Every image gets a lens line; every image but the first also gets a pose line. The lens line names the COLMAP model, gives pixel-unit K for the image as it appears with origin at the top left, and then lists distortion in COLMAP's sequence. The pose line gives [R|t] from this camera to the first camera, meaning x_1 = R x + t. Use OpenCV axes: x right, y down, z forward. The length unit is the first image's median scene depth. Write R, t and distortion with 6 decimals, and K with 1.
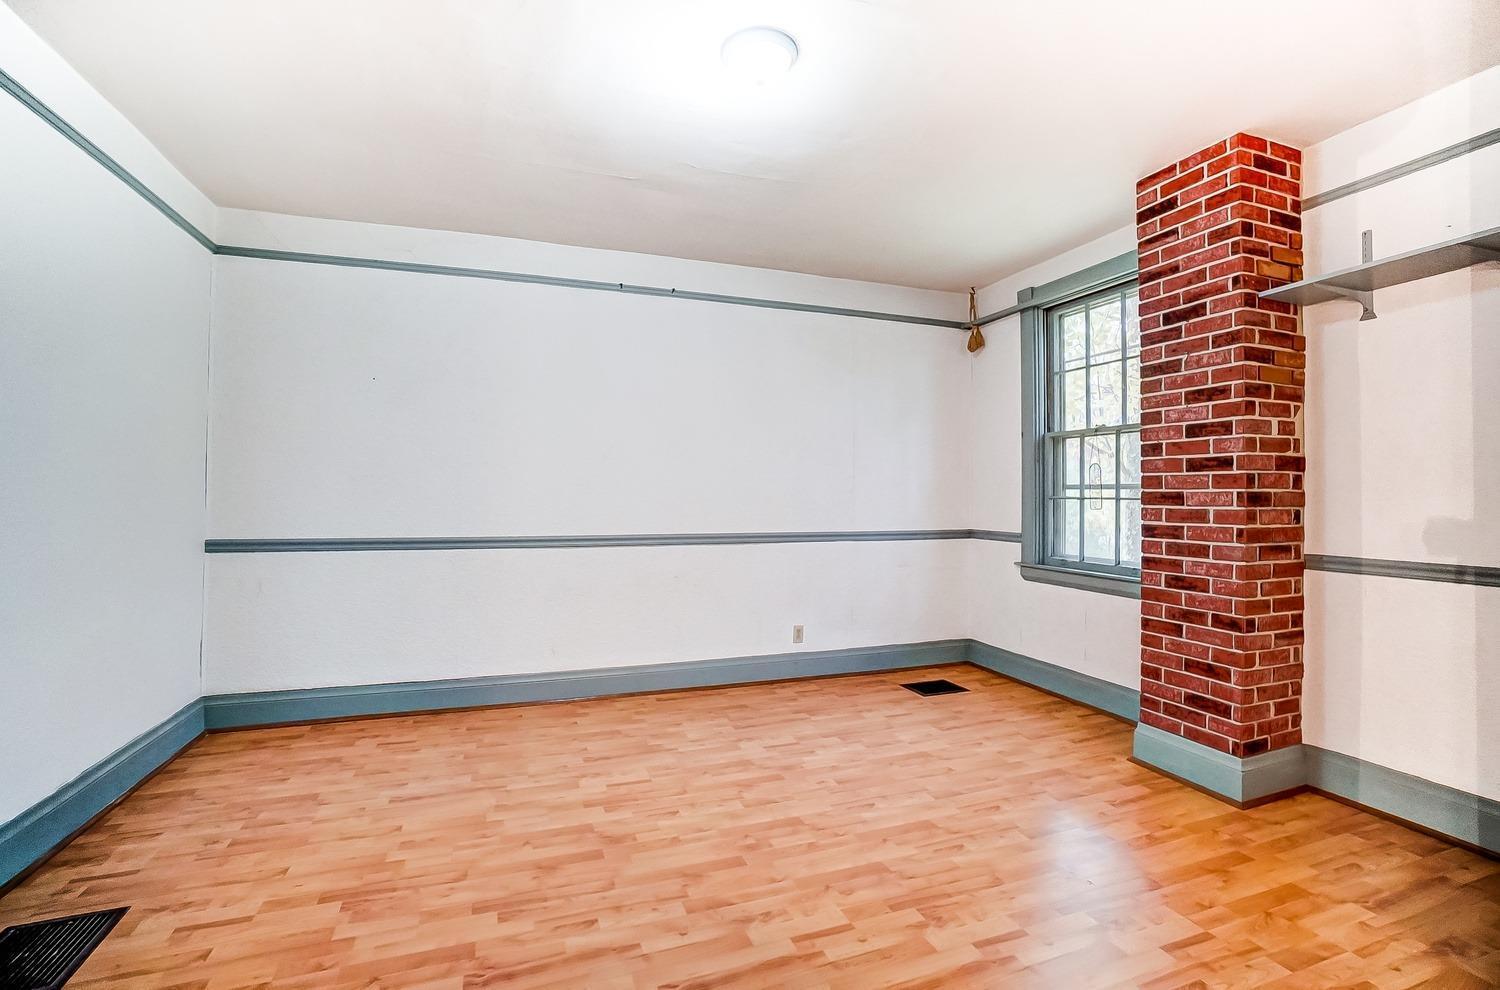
lens RADIAL K [[658.2, 0, 750.0], [0, 658.2, 487.8], [0, 0, 1]] dist [-0.002365, -0.000134]
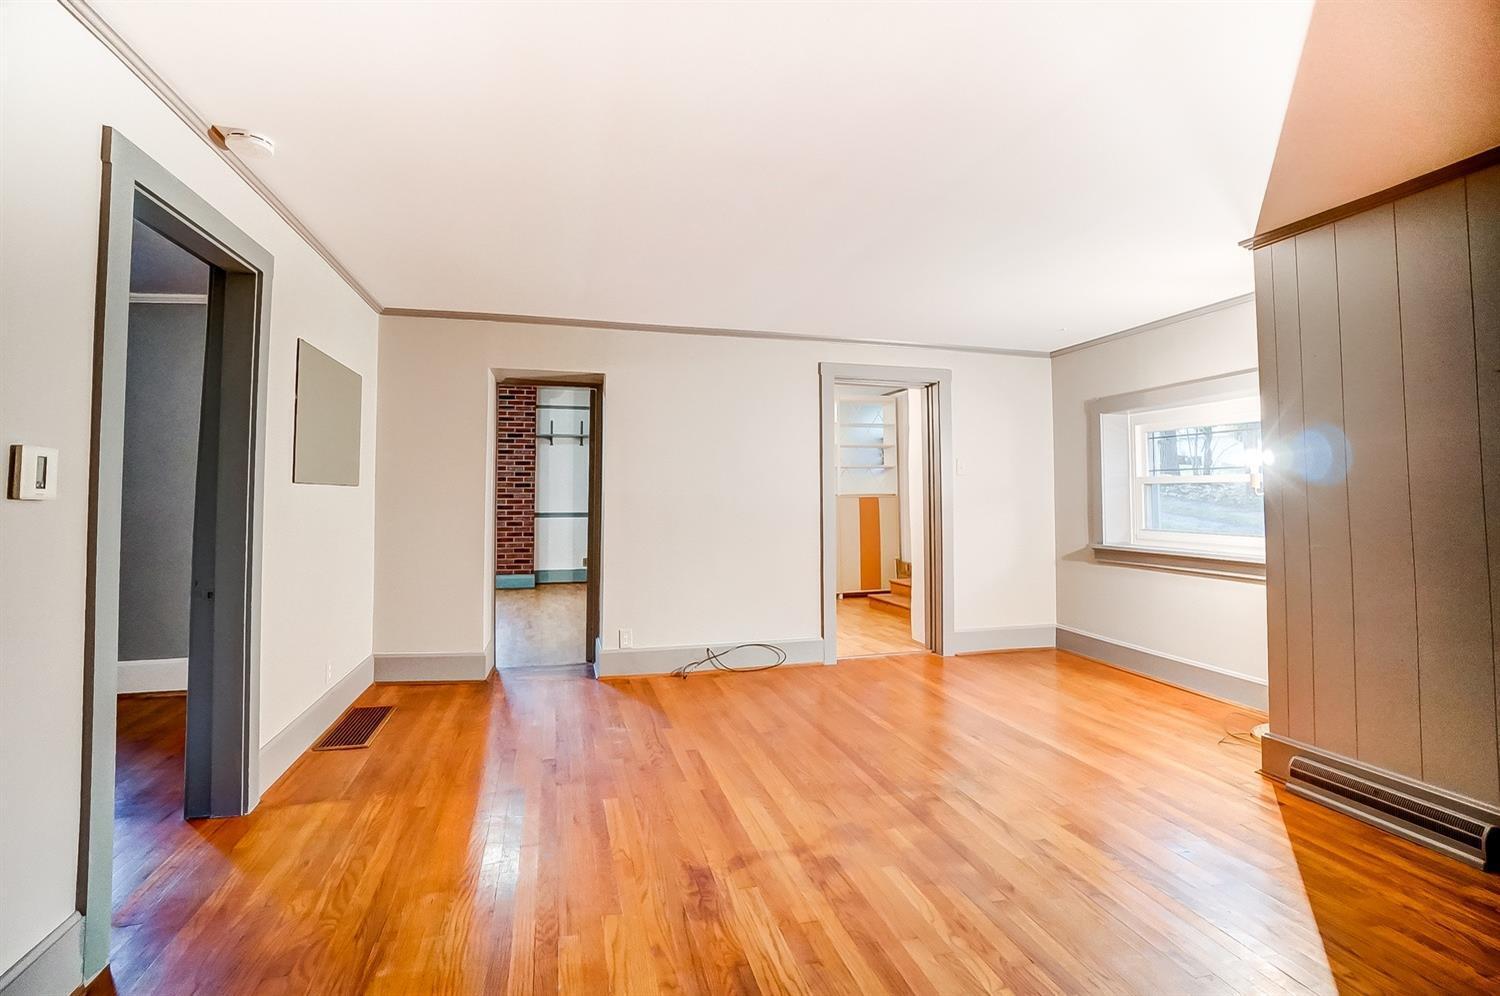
lens RADIAL K [[658.2, 0, 749.0], [0, 658.2, 496.3], [0, 0, 1]] dist [-0.002365, -0.000134]
pose [[0.070770, -0.002362, 0.997490, -2.291025], [-0.011507, 0.999929, 0.003184, -0.004812], [-0.997426, -0.011704, 0.070738, -0.294369]]
